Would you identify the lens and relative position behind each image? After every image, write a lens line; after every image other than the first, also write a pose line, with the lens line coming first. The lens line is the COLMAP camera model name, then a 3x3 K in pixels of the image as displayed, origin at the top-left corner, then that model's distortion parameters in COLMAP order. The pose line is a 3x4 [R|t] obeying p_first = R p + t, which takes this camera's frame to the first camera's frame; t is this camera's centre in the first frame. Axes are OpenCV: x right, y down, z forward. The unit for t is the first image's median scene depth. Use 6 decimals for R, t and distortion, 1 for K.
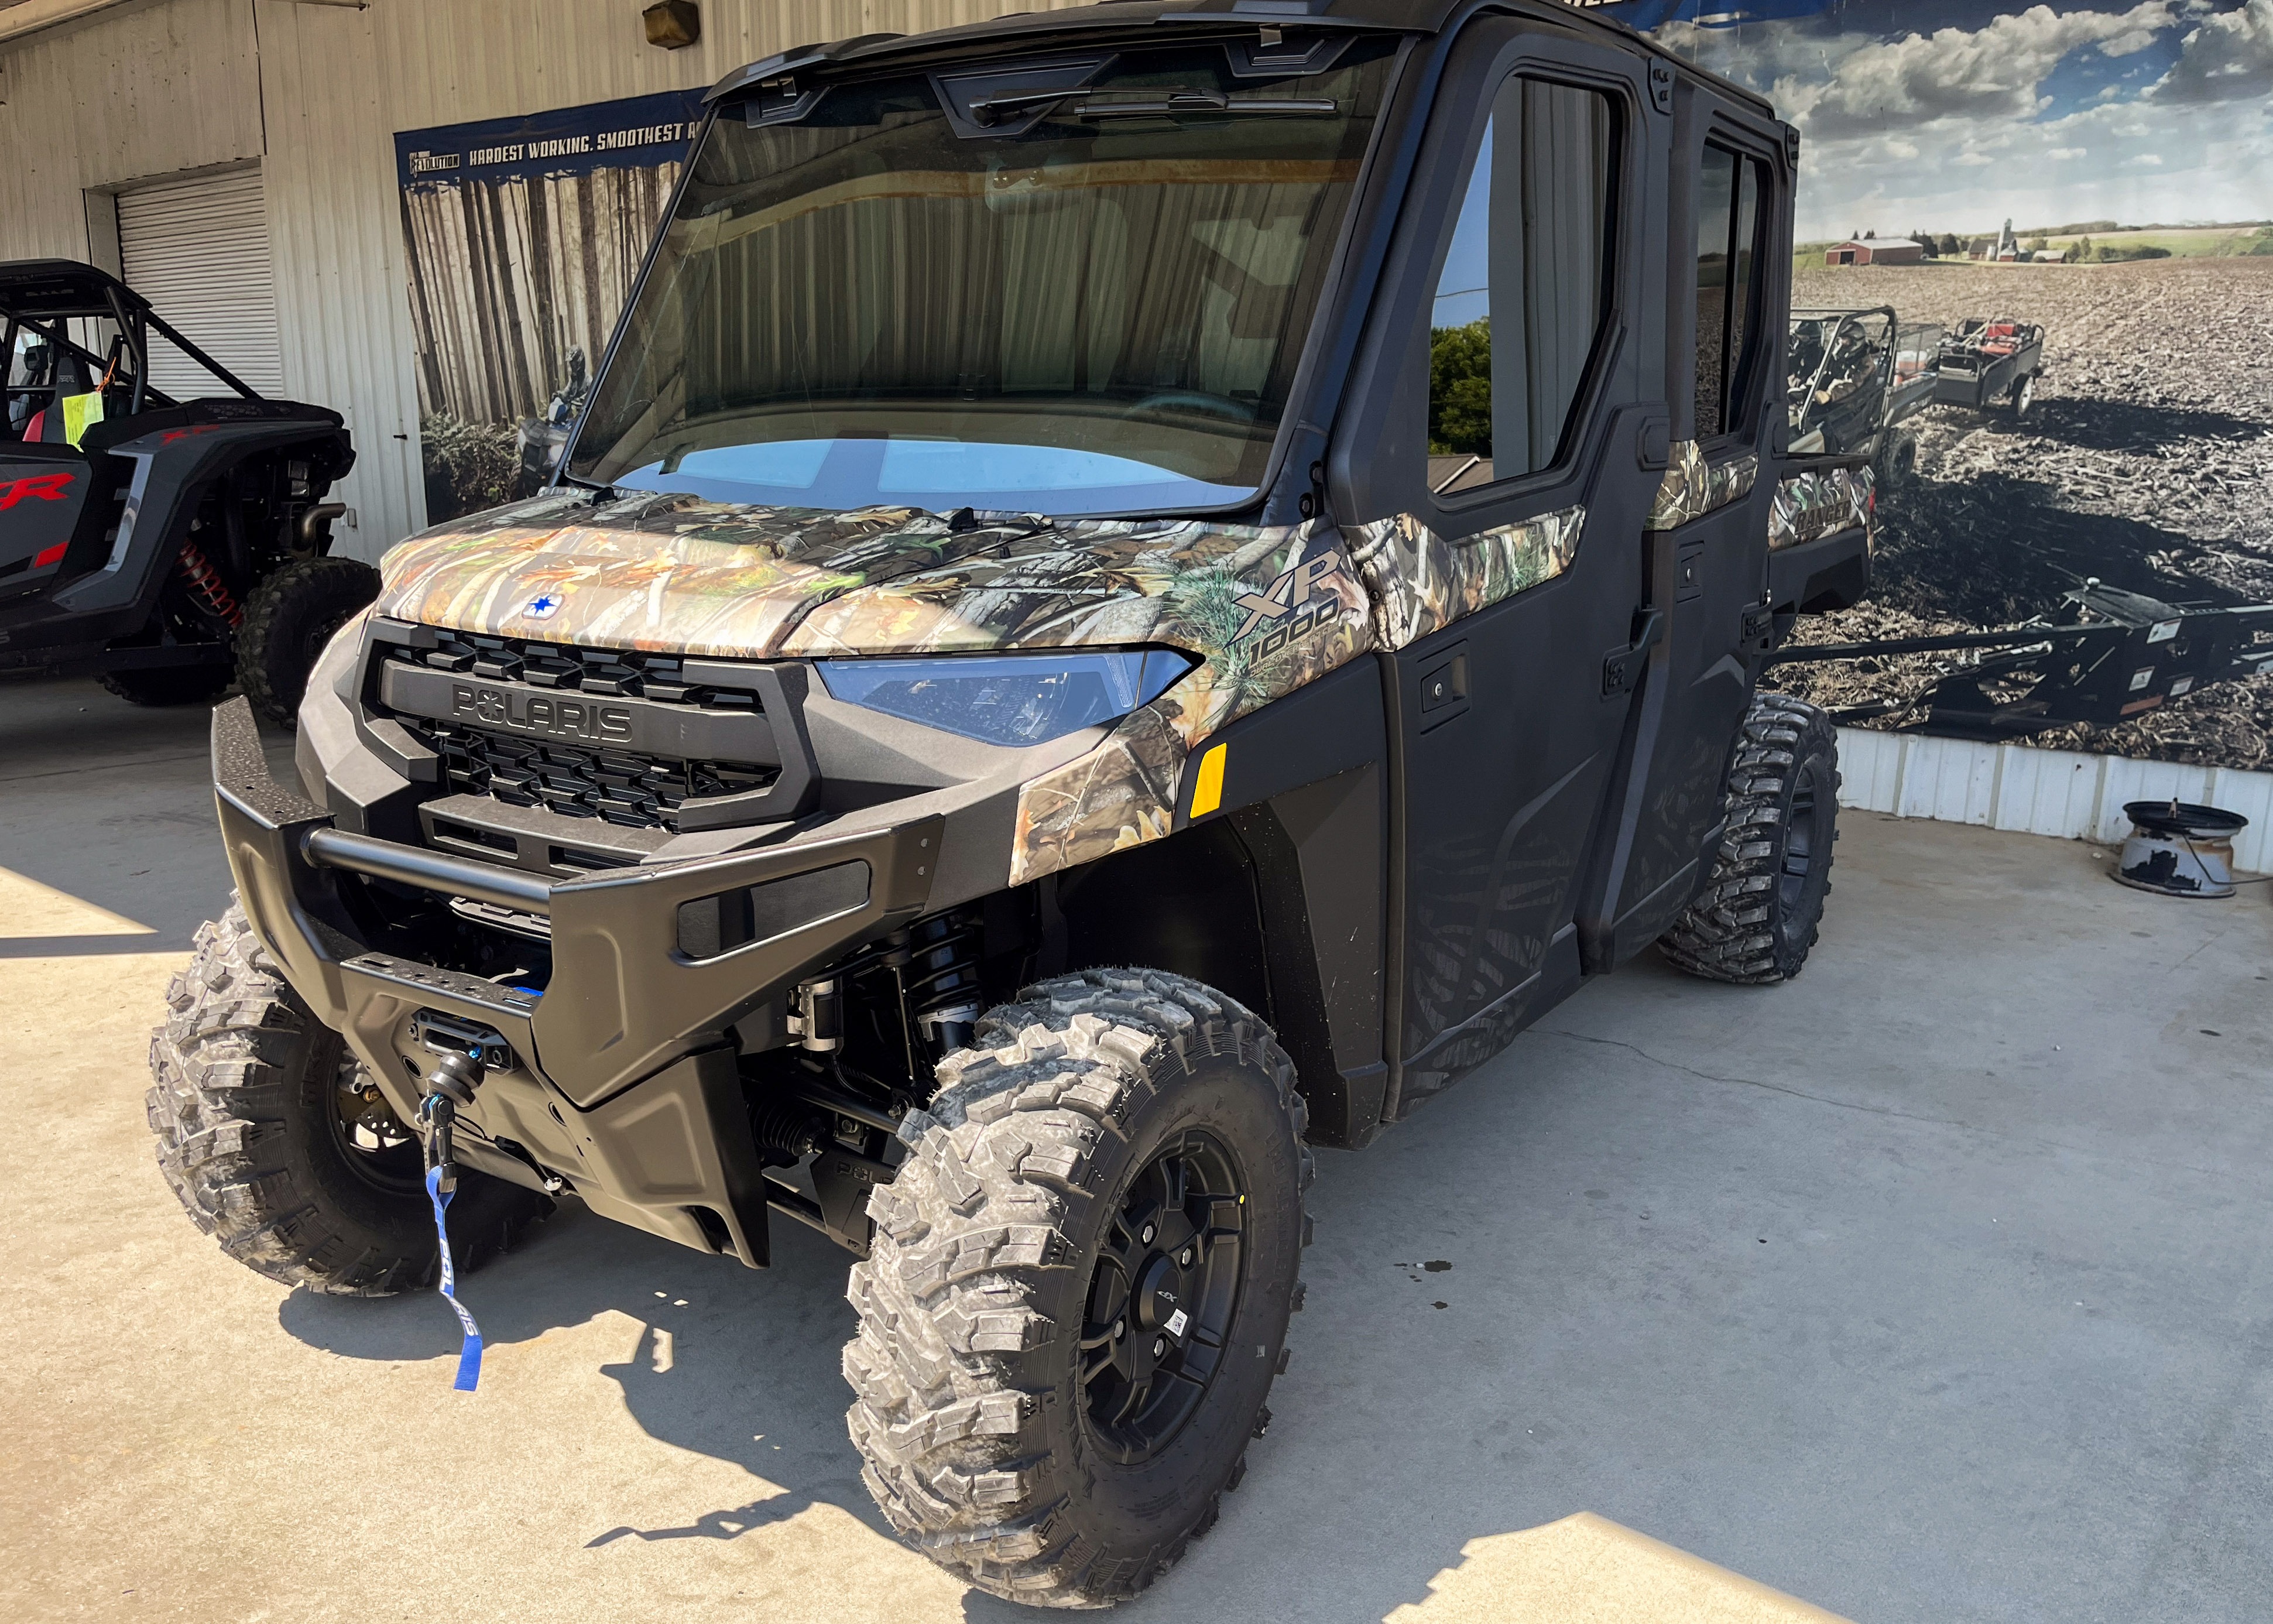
lens RADIAL K [[1717.6, 0, 1136.5], [0, 1717.6, 812.0], [0, 0, 1]] dist [0.038740, -0.135872]
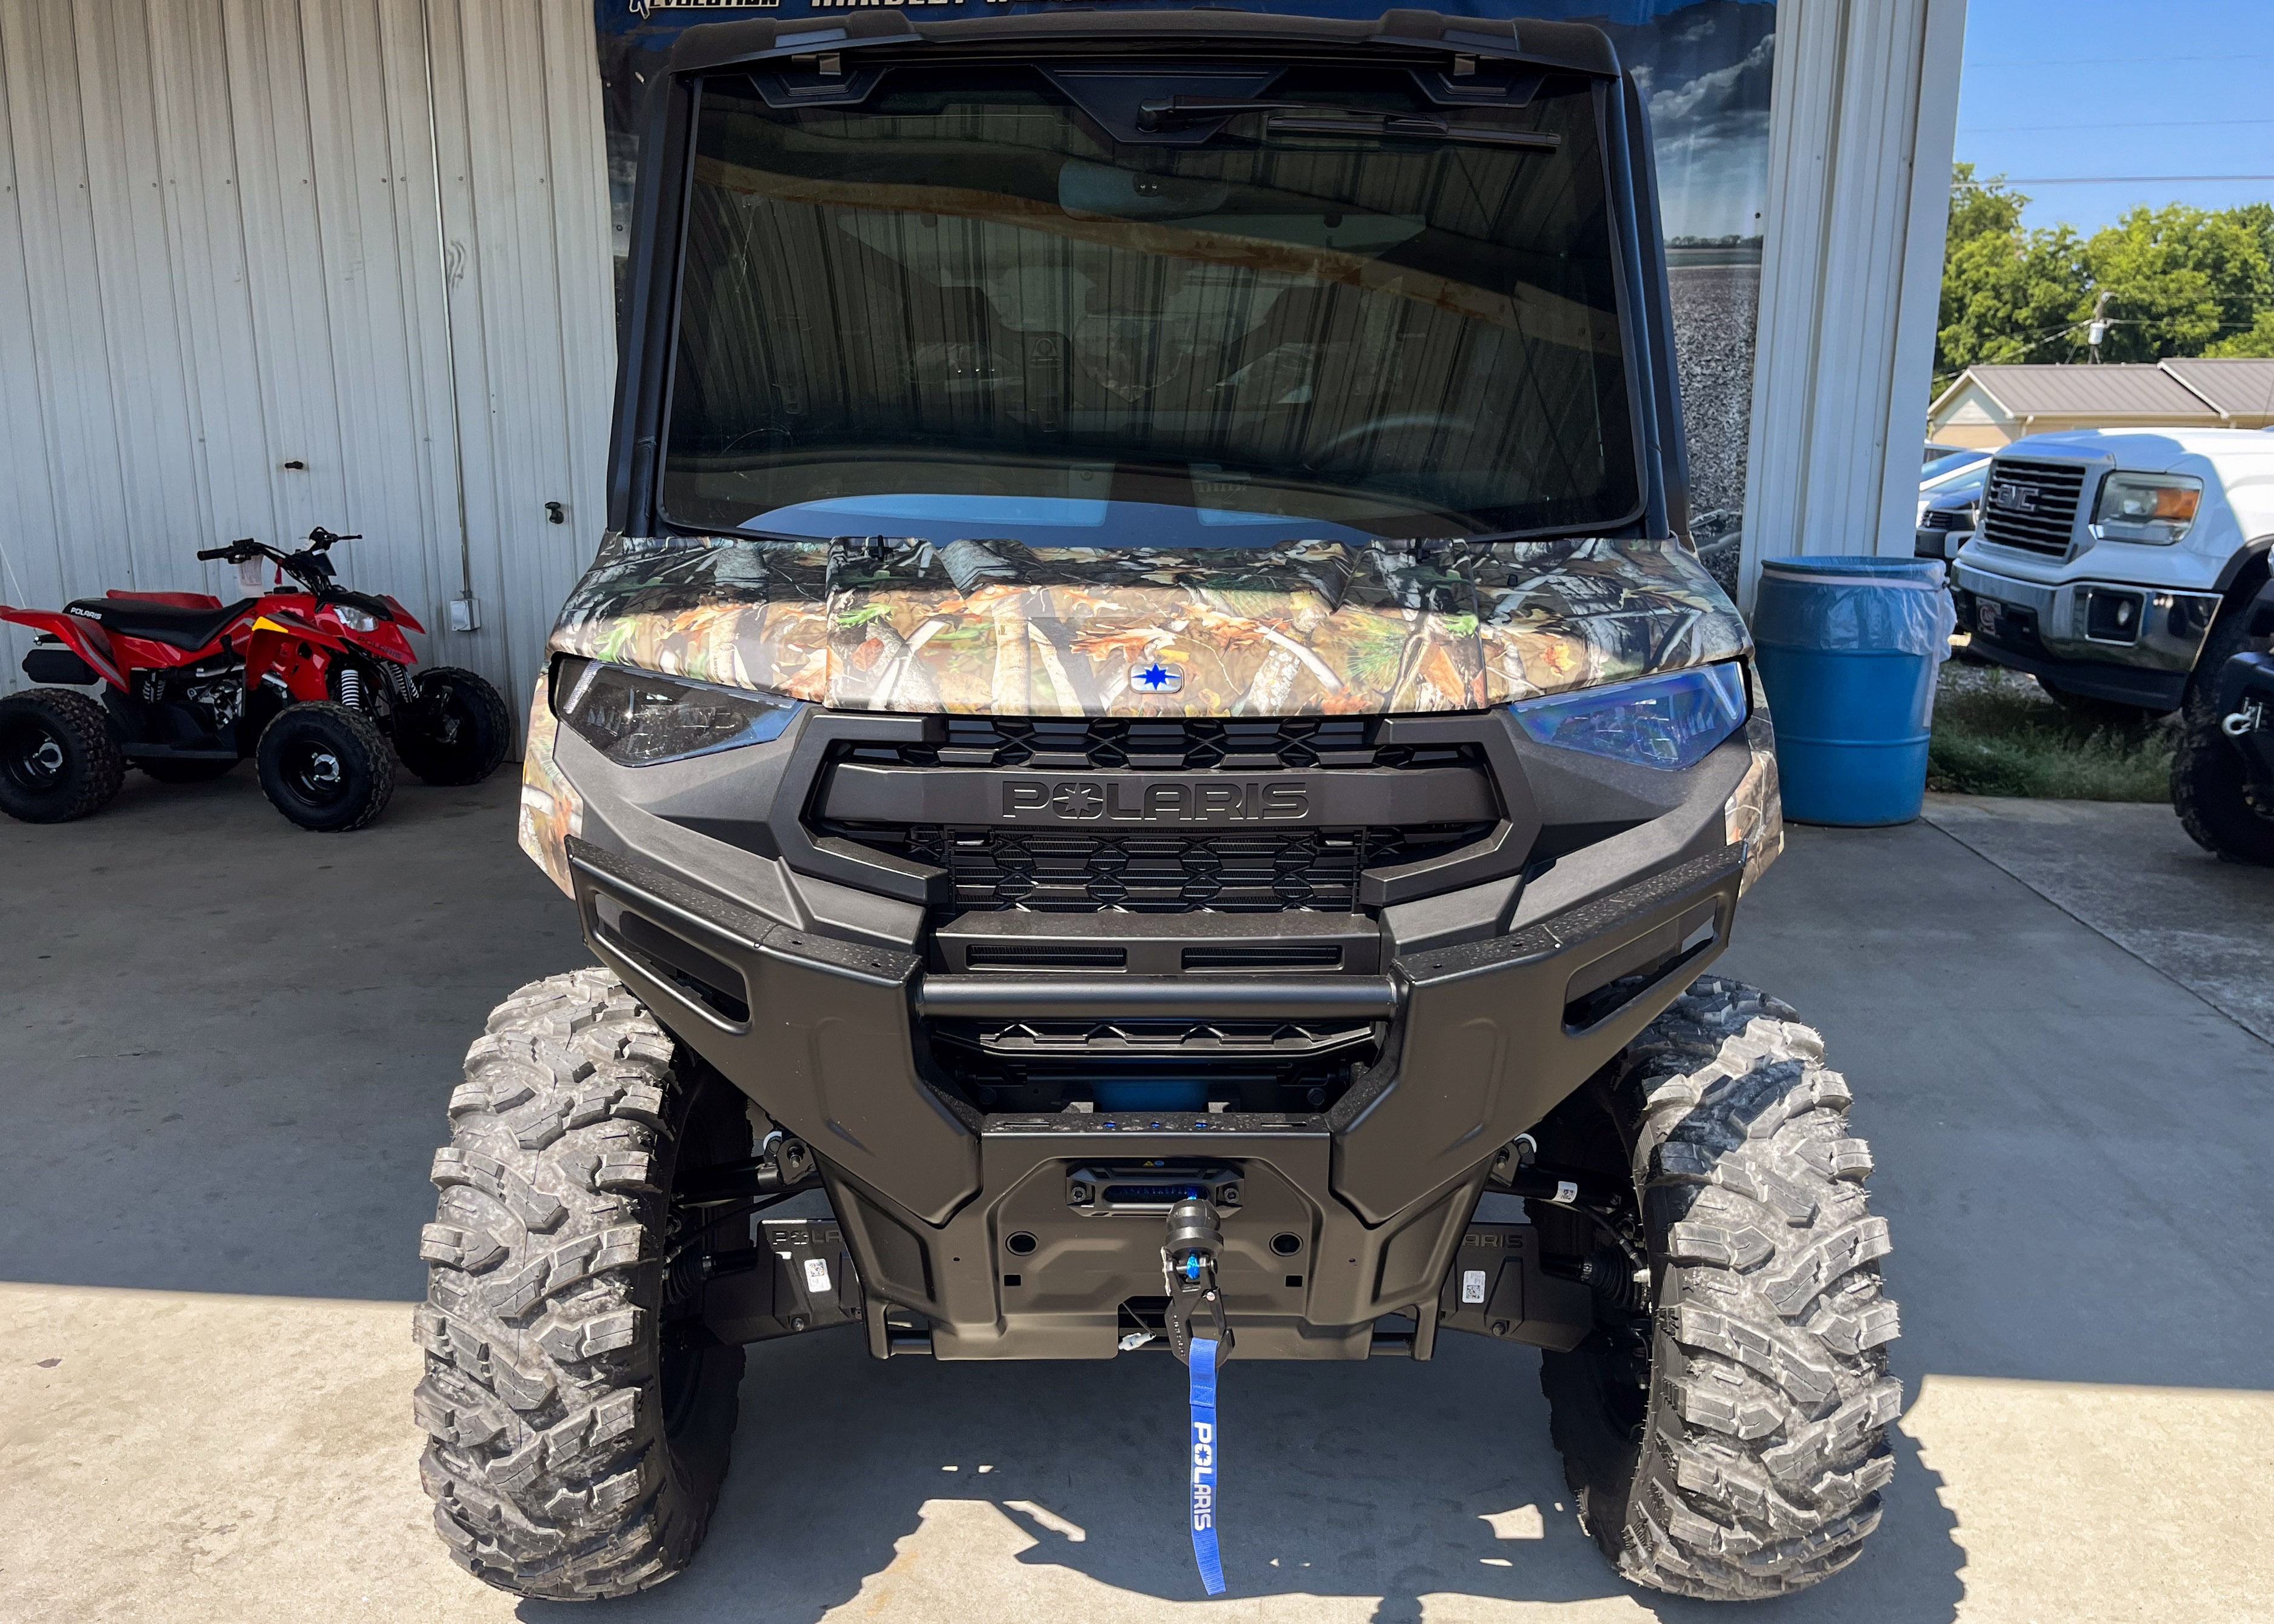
lens RADIAL K [[1786.8, 0, 1137.0], [0, 1786.8, 812.0], [0, 0, 1]] dist [0.003765, 0.003178]
pose [[0.863245, -0.127525, 0.488411, -0.808153], [0.130044, 0.991086, 0.028927, -0.080323], [-0.487746, 0.038544, 0.872134, 0.223396]]
